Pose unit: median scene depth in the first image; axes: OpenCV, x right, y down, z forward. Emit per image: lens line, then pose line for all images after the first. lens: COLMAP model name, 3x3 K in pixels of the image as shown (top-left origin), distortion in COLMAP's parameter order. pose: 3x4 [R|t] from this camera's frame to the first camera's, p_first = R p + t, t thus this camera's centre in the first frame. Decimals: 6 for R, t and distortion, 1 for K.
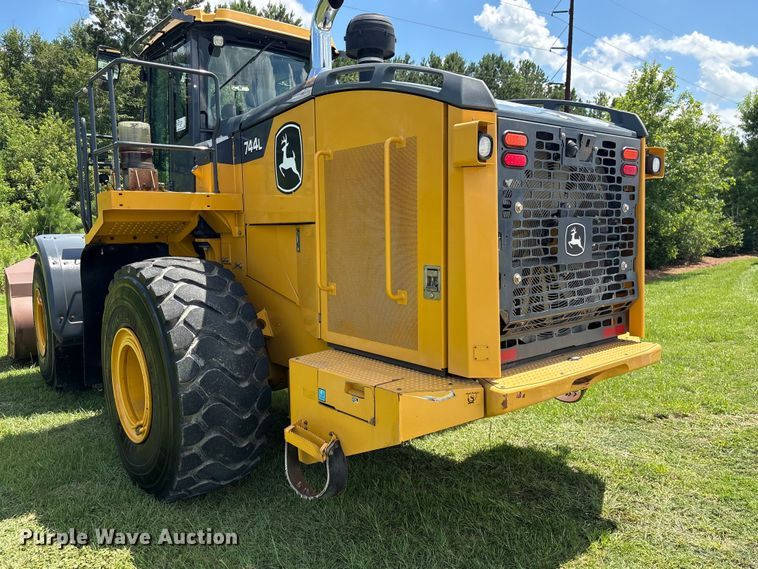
lens RADIAL K [[594.6, 0, 367.8], [0, 594.6, 281.0], [0, 0, 1]] dist [0.090158, -0.103372]
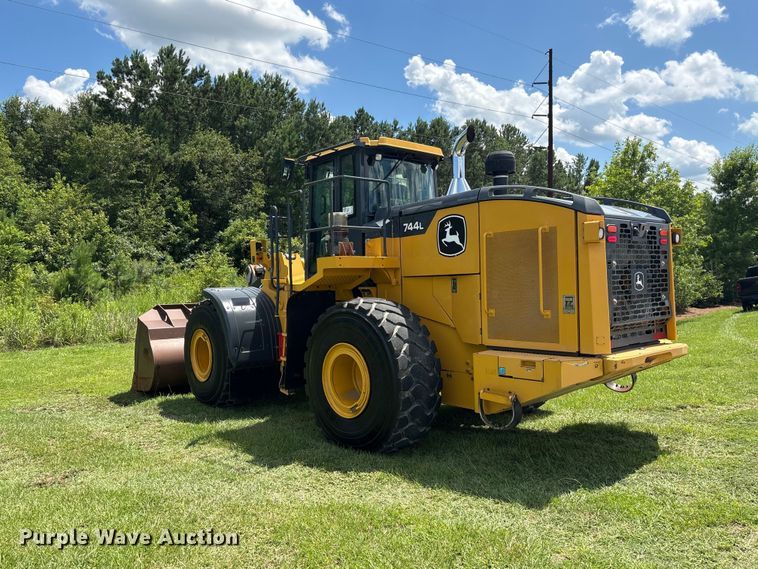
lens RADIAL K [[594.6, 0, 367.8], [0, 594.6, 281.0], [0, 0, 1]] dist [0.090158, -0.103372]
pose [[0.999574, -0.012568, 0.026332, -0.408285], [0.014945, 0.995636, -0.092120, 0.066428], [-0.025059, 0.092474, 0.995400, -0.611719]]
